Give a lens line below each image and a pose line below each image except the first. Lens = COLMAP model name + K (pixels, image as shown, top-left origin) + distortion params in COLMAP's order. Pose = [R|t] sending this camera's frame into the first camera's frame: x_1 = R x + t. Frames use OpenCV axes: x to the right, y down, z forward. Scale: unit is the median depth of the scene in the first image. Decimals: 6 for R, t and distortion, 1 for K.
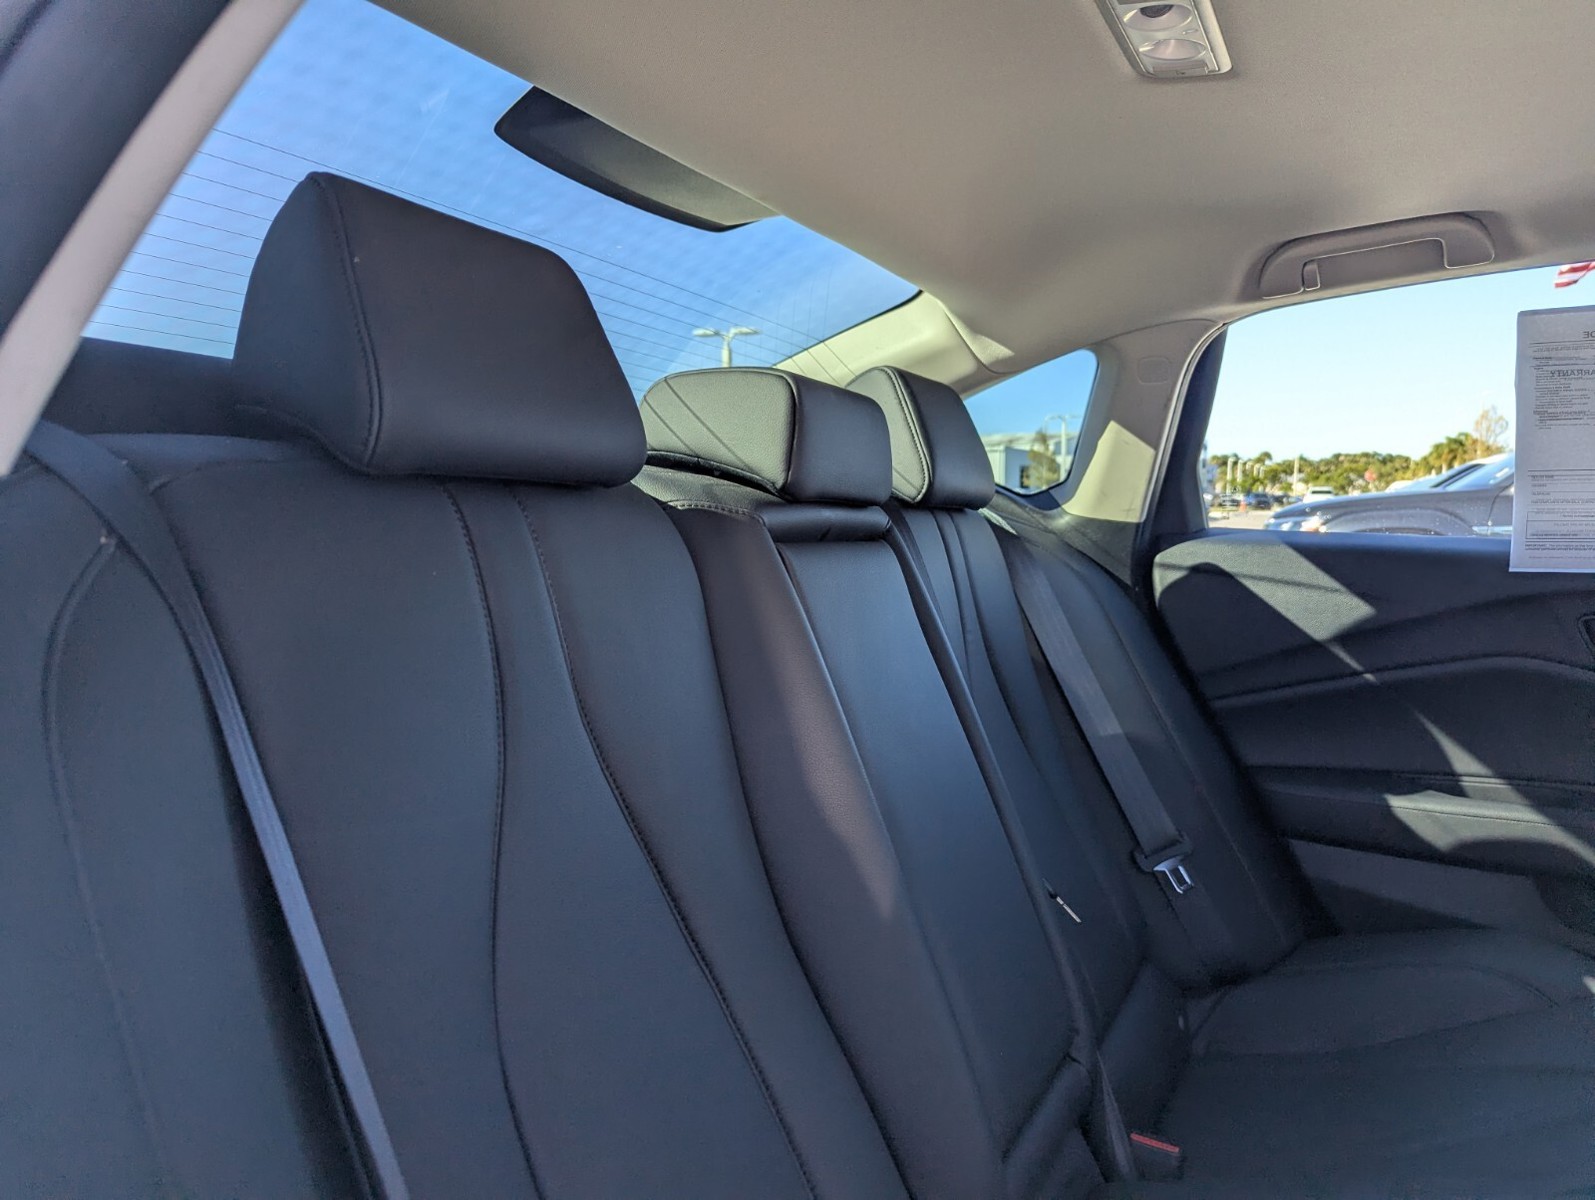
lens RADIAL K [[1129.1, 0, 775.5], [0, 1129.1, 595.0], [0, 0, 1]] dist [0.004766, -0.002509]
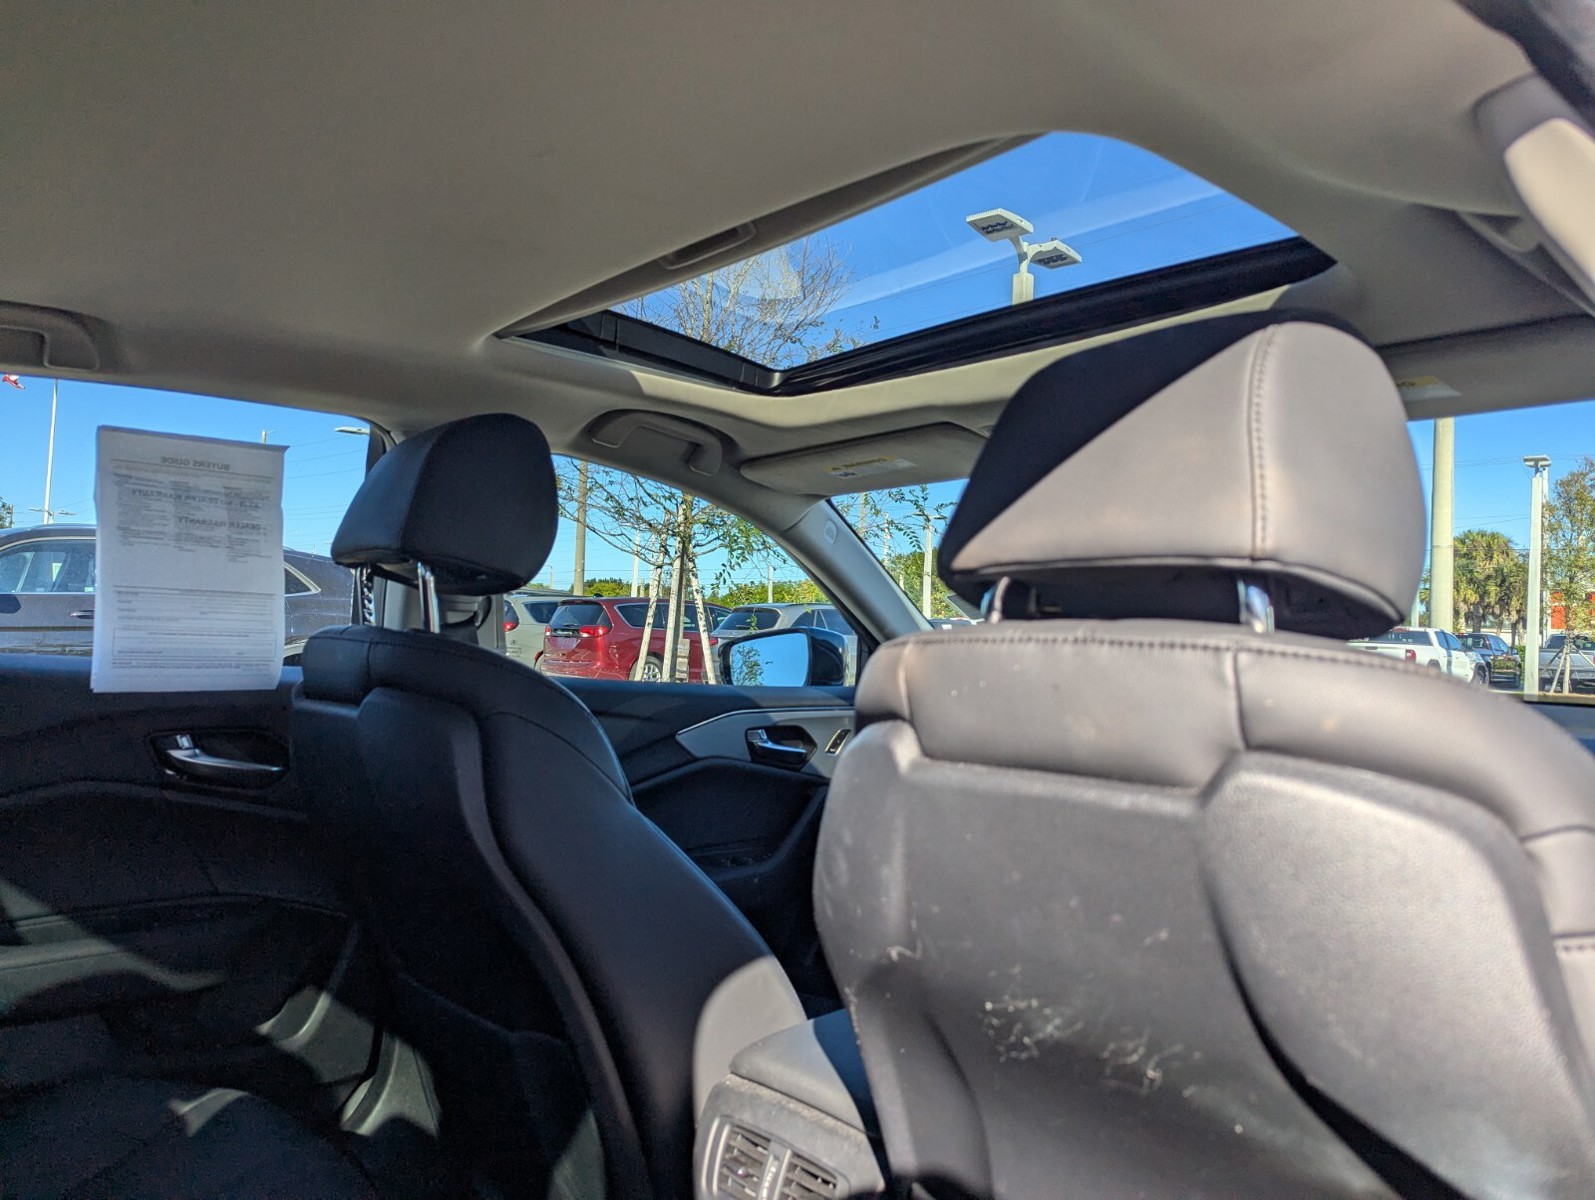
lens RADIAL K [[1136.1, 0, 793.0], [0, 1136.1, 592.7], [0, 0, 1]] dist [0.044924, -0.036978]
pose [[0.327596, 0.046877, 0.943654, -0.064047], [0.036158, 0.997415, -0.062100, -0.020121], [-0.944126, 0.054464, 0.325054, 0.107291]]
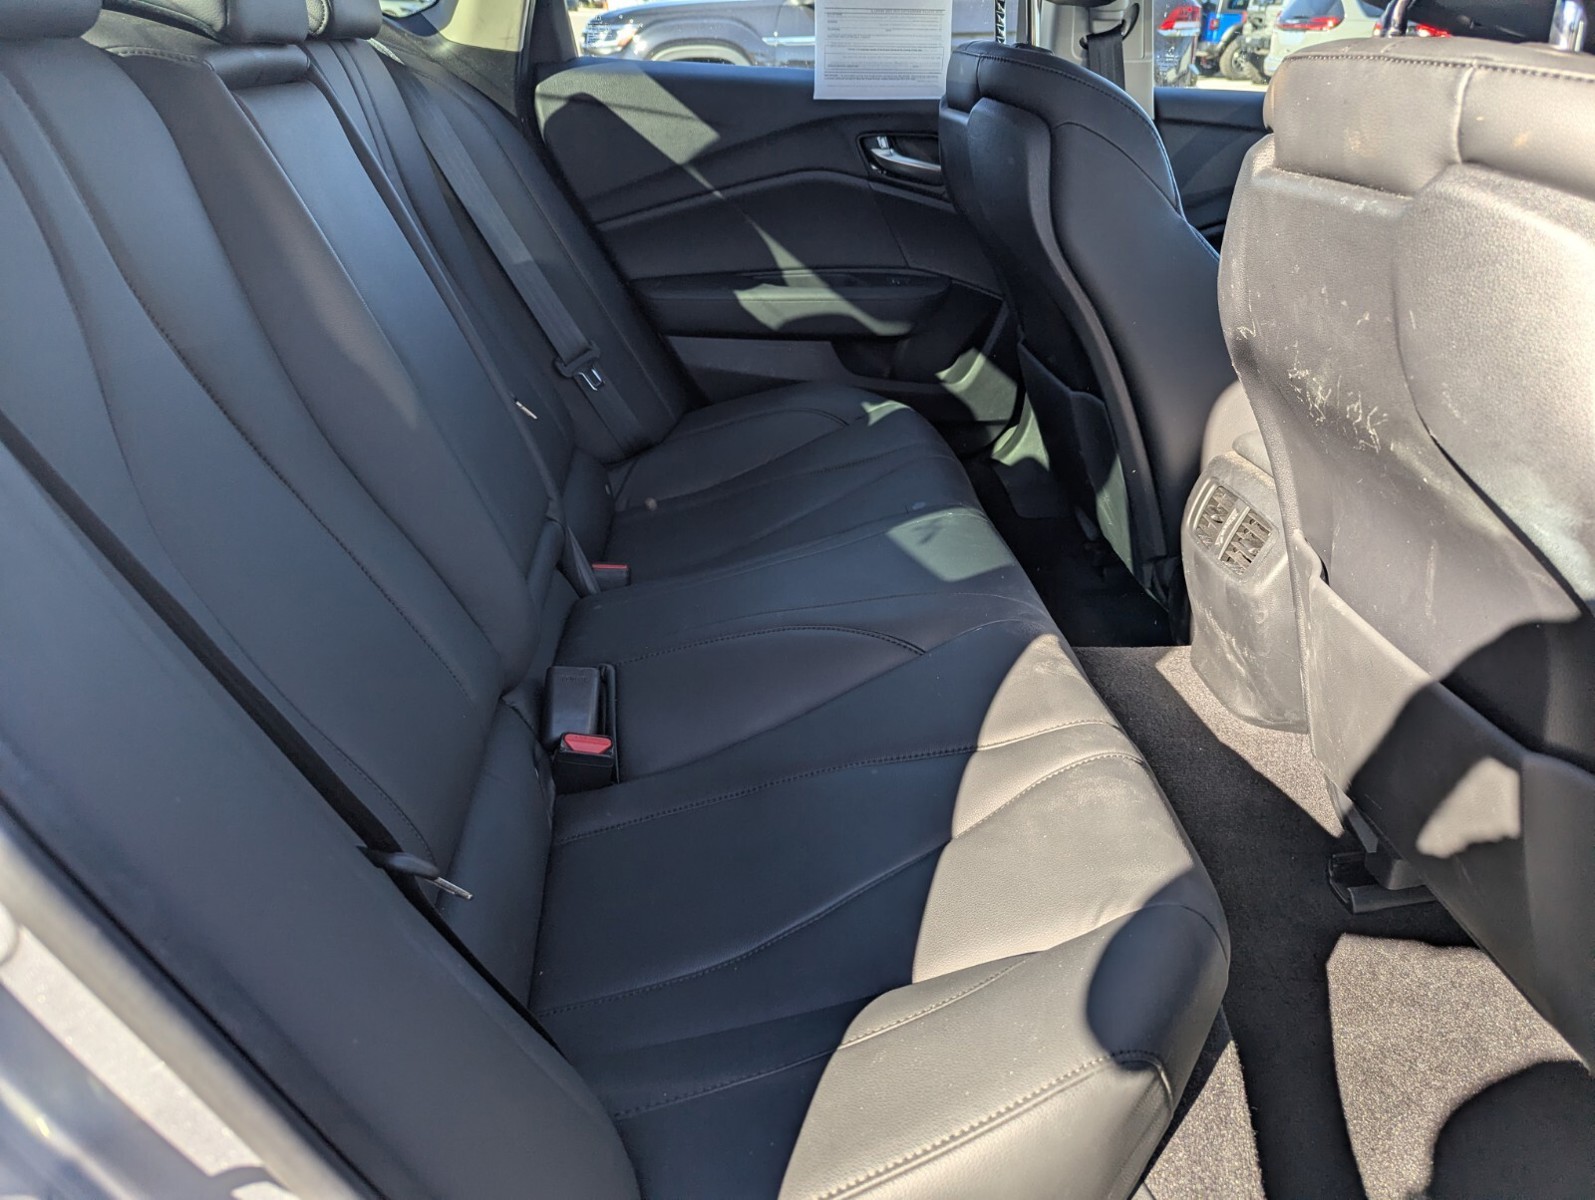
lens RADIAL K [[1136.1, 0, 793.0], [0, 1136.1, 592.7], [0, 0, 1]] dist [0.044924, -0.036978]
pose [[0.835864, -0.236683, 0.495290, -0.122215], [0.026687, 0.918727, 0.393992, -0.015935], [-0.548287, -0.316106, 0.774247, -0.141249]]
